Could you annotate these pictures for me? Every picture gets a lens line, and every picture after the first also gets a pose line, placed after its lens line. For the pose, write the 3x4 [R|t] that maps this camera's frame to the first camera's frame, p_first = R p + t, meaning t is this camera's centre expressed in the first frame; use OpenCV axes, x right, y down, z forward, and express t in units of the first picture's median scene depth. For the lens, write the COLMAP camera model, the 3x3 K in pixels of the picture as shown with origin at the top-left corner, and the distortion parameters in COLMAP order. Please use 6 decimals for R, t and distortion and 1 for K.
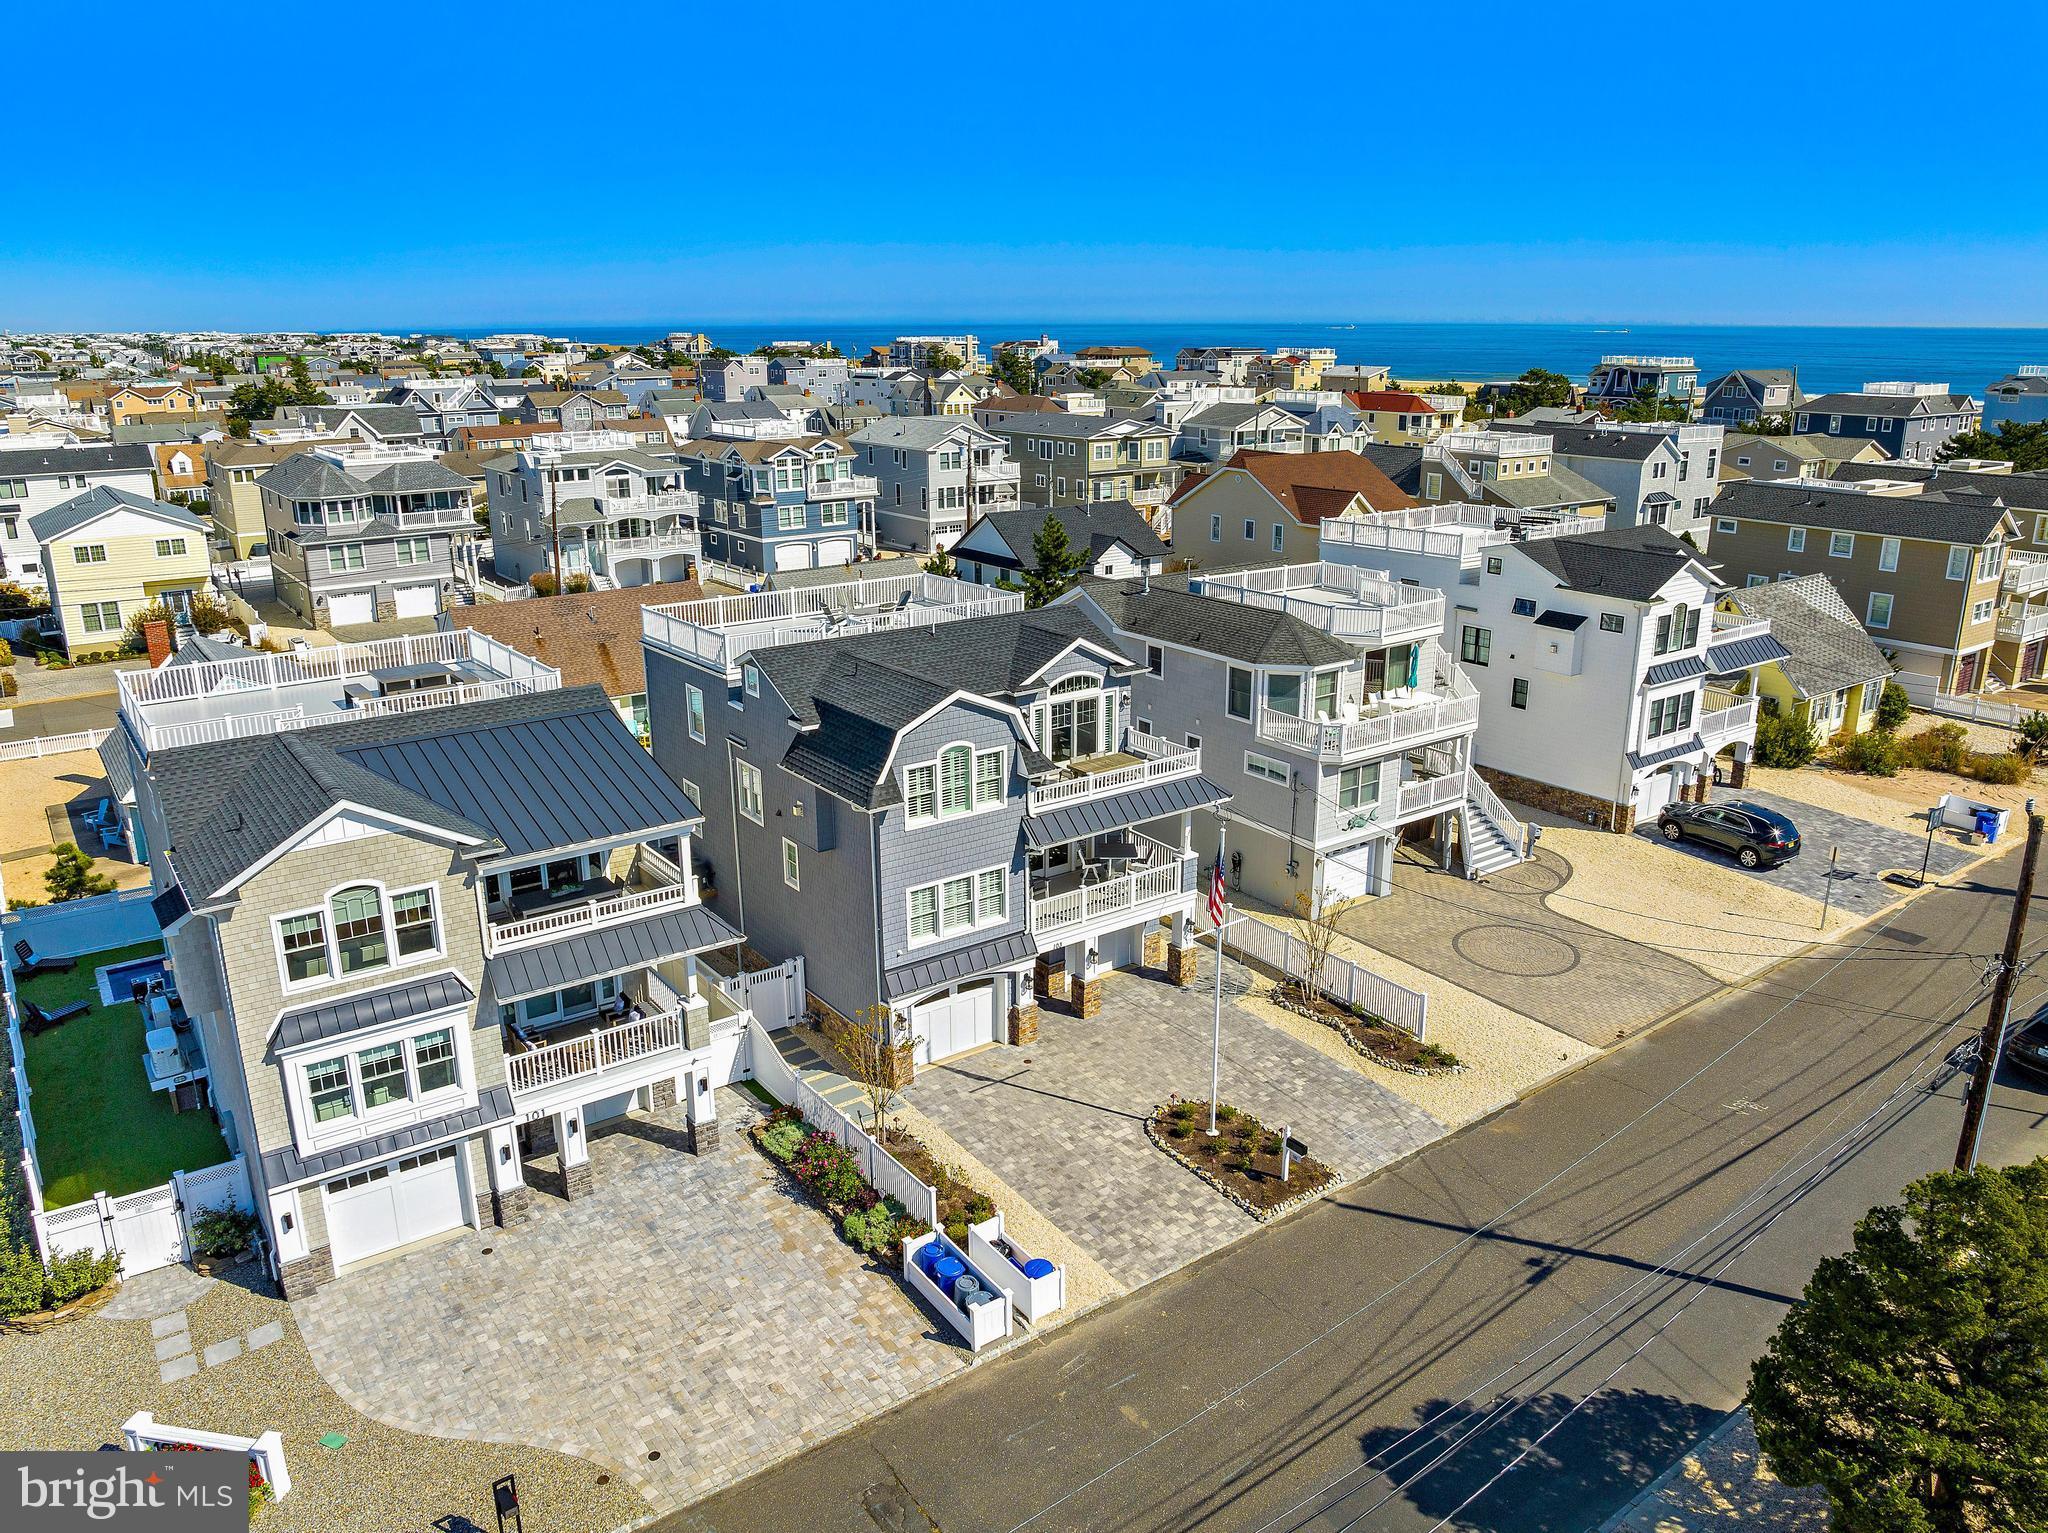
lens RADIAL K [[1464.7, 0, 1024.1], [0, 1464.7, 773.2], [0, 0, 1]] dist [-0.034496, -0.009468]
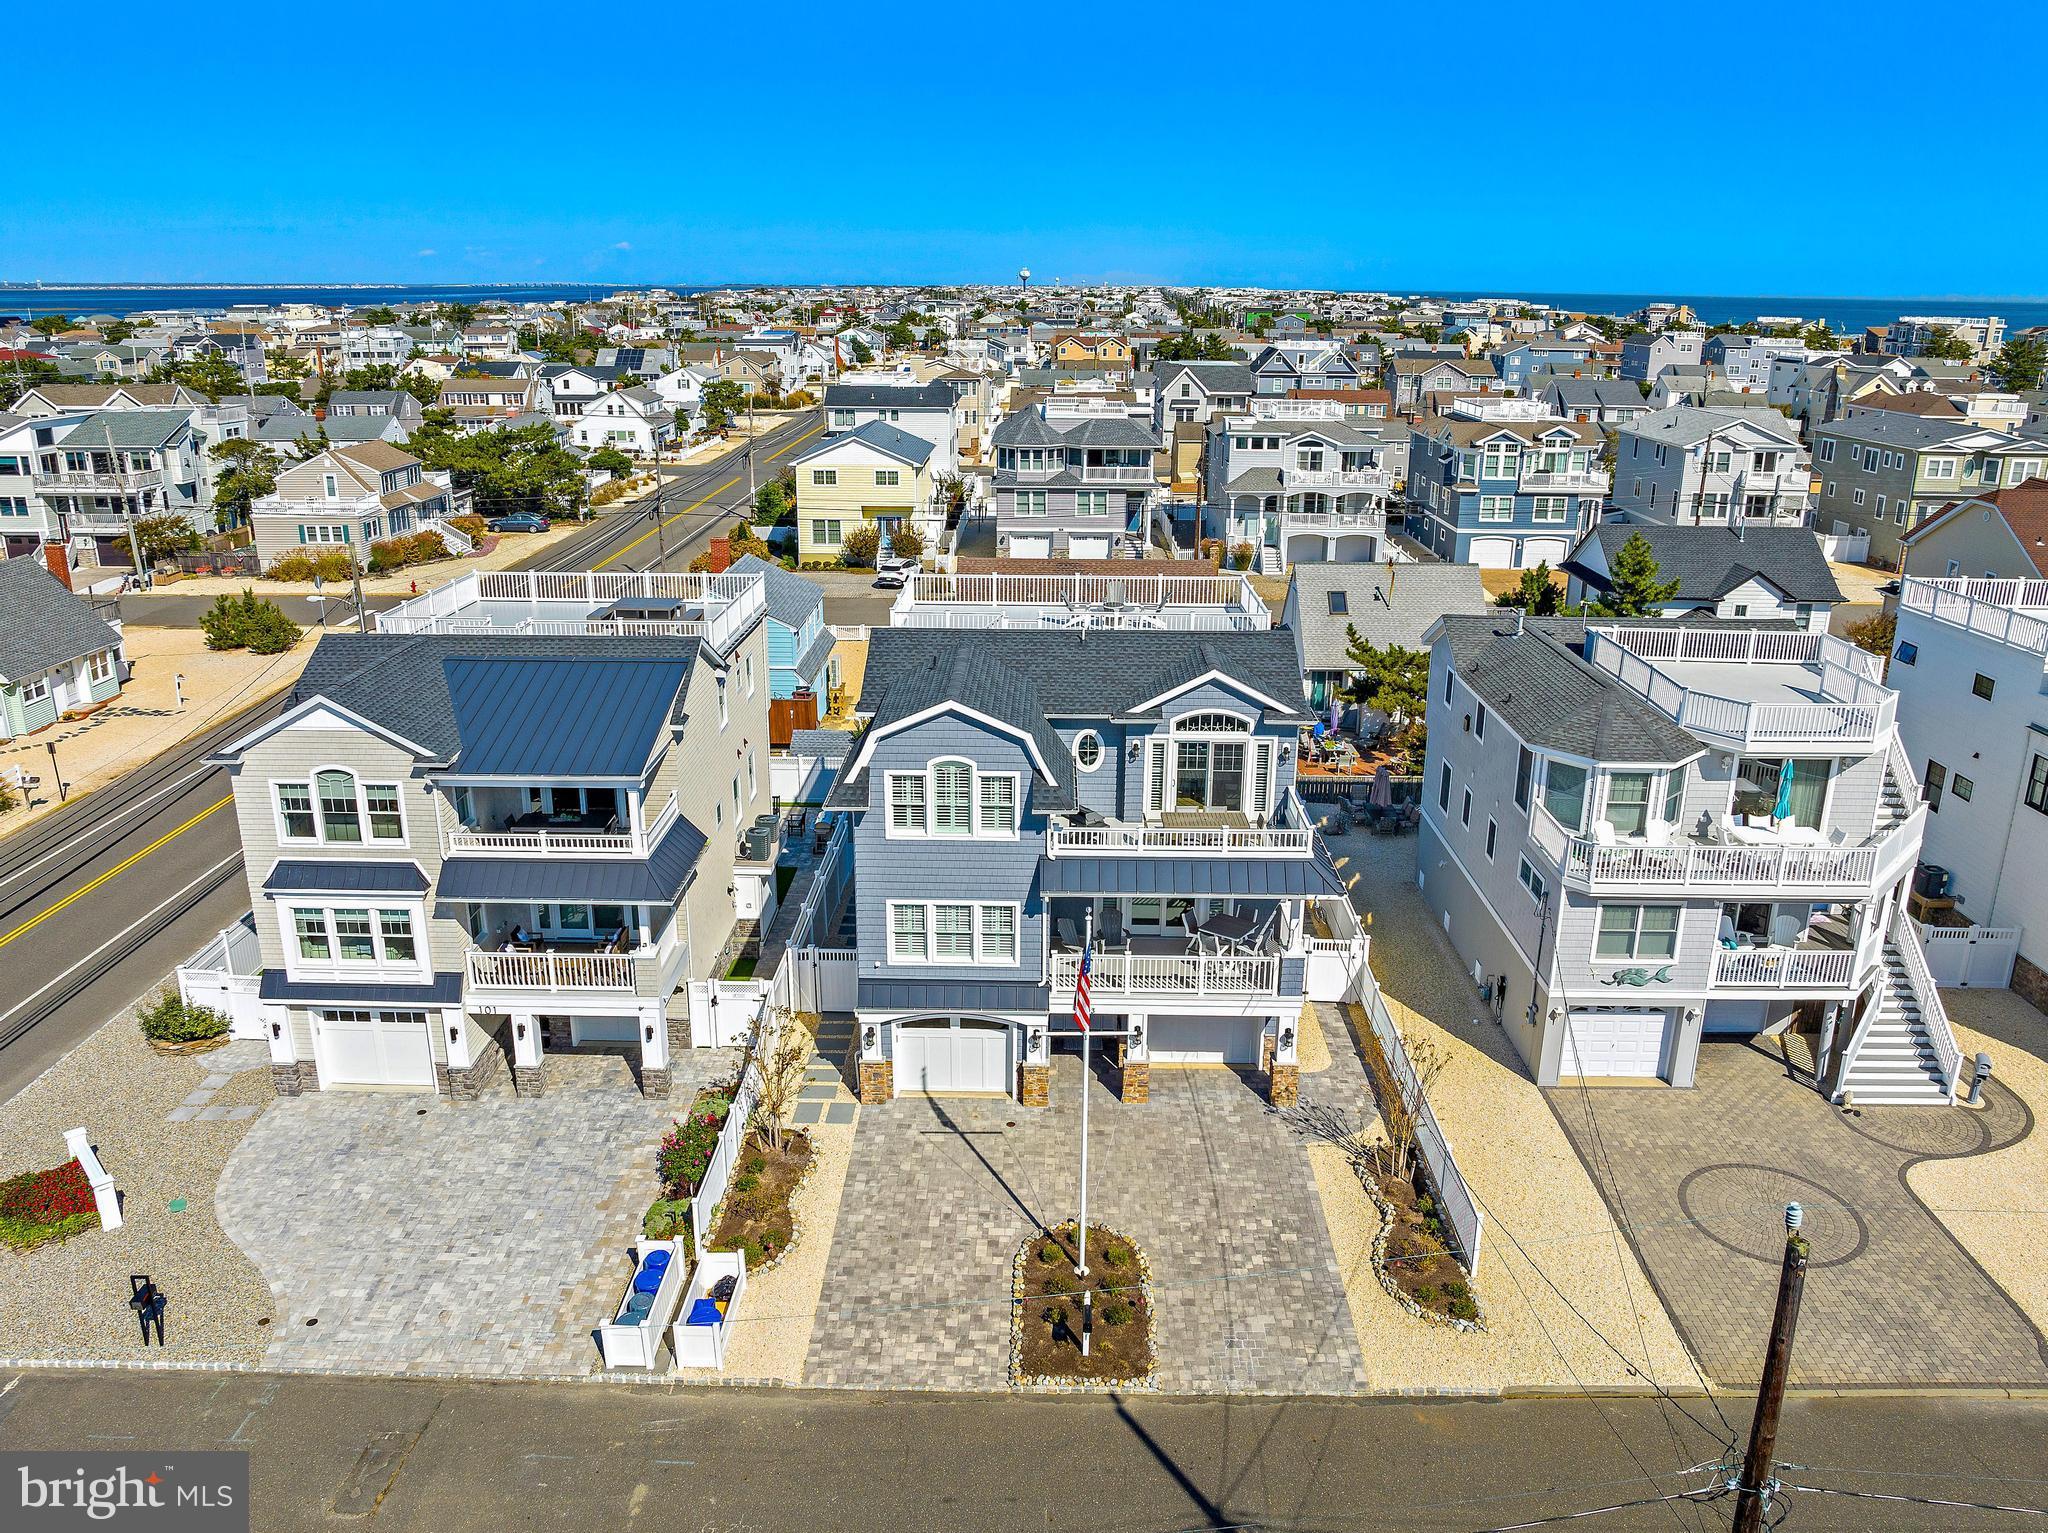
lens RADIAL K [[1507.1, 0, 1023.7], [0, 1507.1, 762.9], [0, 0, 1]] dist [-0.033797, -0.013572]
pose [[0.796659, 0.192070, -0.573100, 0.453809], [-0.187886, 0.979888, 0.067223, -0.076306], [0.574485, 0.054124, 0.816724, 0.221302]]
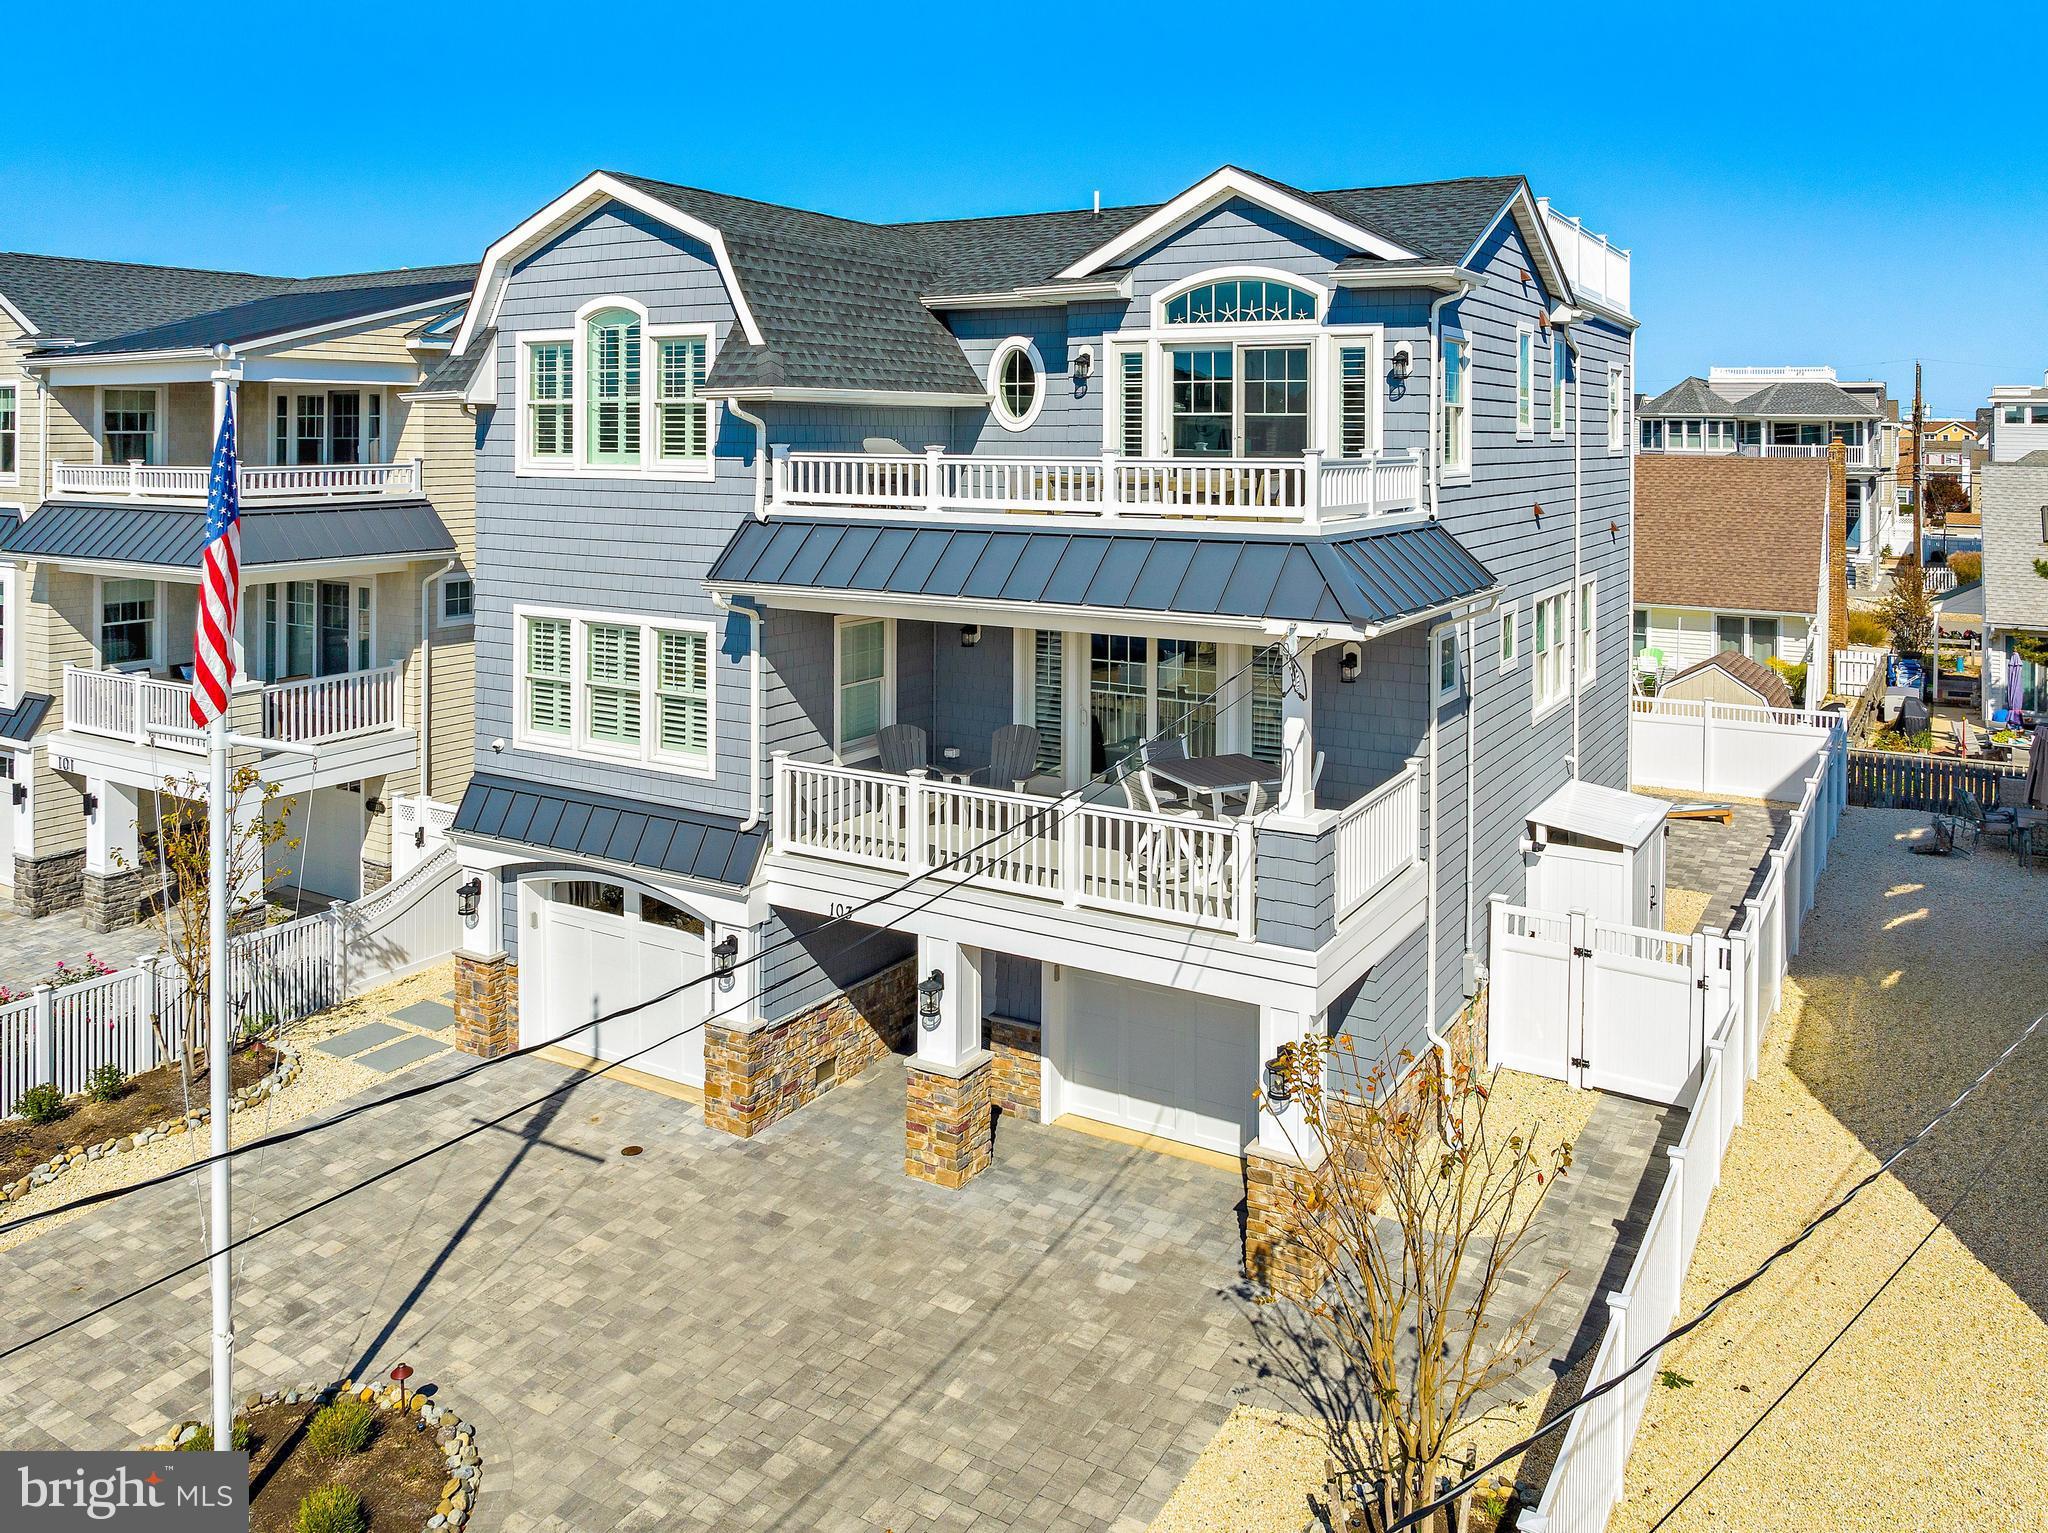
lens RADIAL K [[1569.1, 0, 1025.6], [0, 1569.1, 419.9], [0, 0, 1]] dist [-0.031892, 0.003064]
pose [[0.388925, -0.002299, -0.921267, 0.384727], [-0.277847, 0.953141, -0.119676, 0.031764], [0.878373, 0.302516, 0.370062, 0.810513]]
